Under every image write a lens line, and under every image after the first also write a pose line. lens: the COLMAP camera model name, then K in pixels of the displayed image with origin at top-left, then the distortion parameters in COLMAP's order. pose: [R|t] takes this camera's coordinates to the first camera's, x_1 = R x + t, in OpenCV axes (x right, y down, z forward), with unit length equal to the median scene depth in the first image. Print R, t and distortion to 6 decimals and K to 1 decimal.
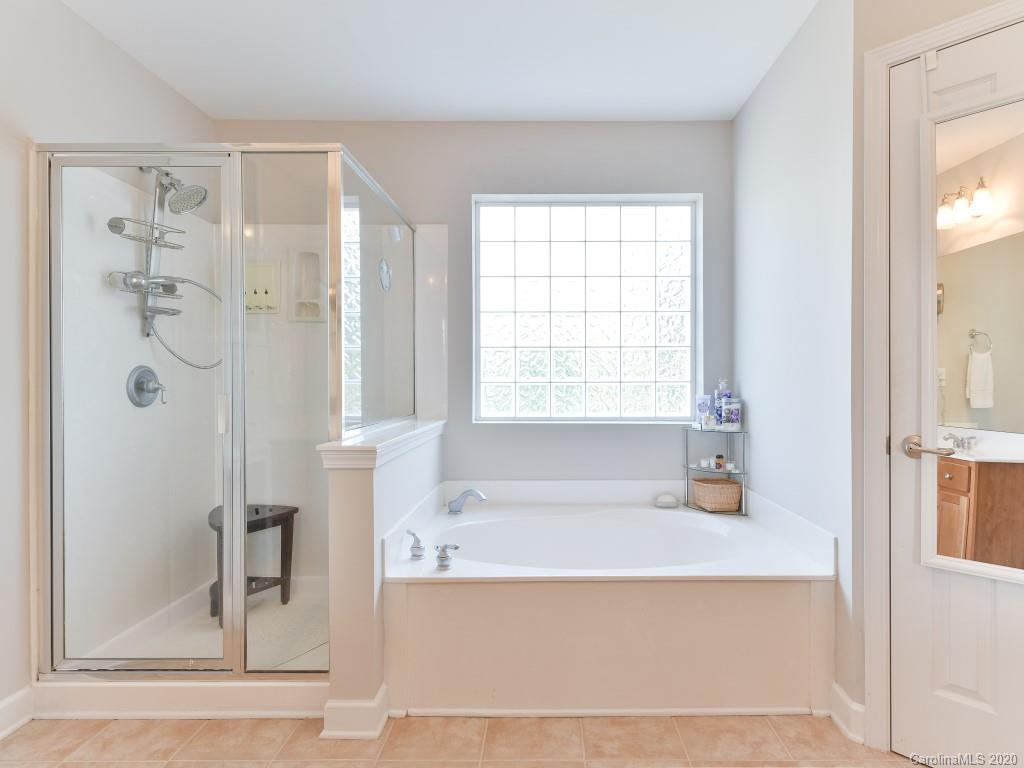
lens RADIAL K [[545.5, 0, 512.0], [0, 545.5, 384.0], [0, 0, 1]] dist [0.003394, 0.001351]
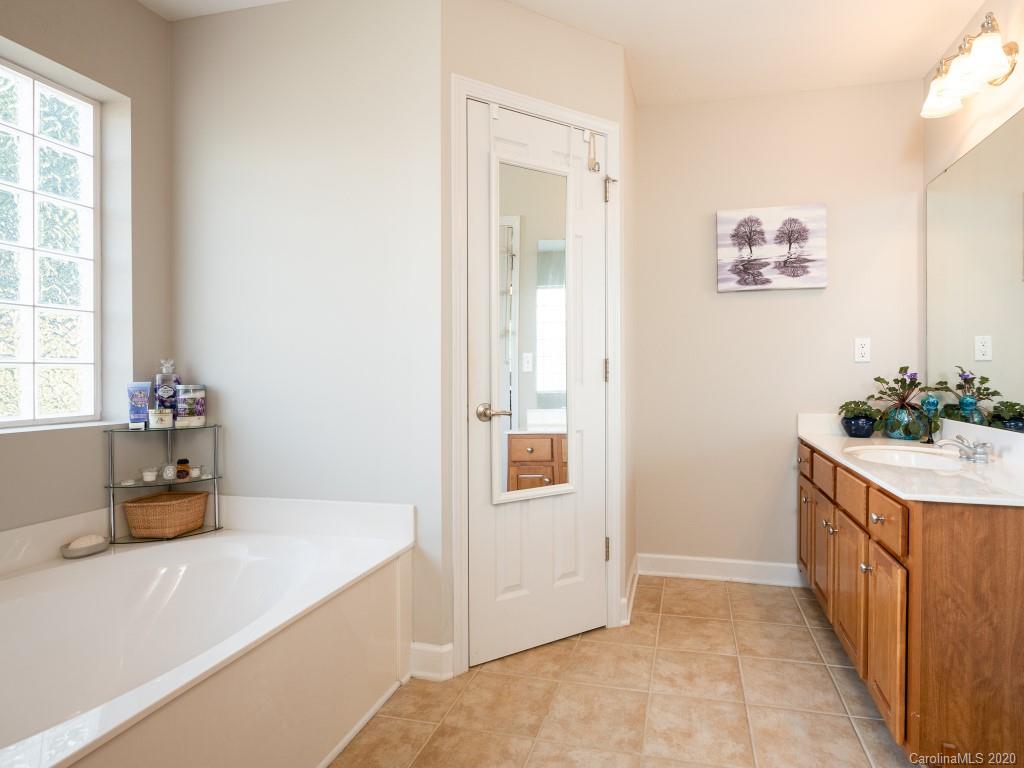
lens RADIAL K [[581.8, 0, 512.0], [0, 581.8, 384.0], [0, 0, 1]] dist [-0.002774, -0.001047]
pose [[0.189104, -0.007688, 0.981927, -0.326619], [0.009163, 0.999940, 0.006065, 0.024856], [-0.981914, 0.007850, 0.189163, 0.401681]]
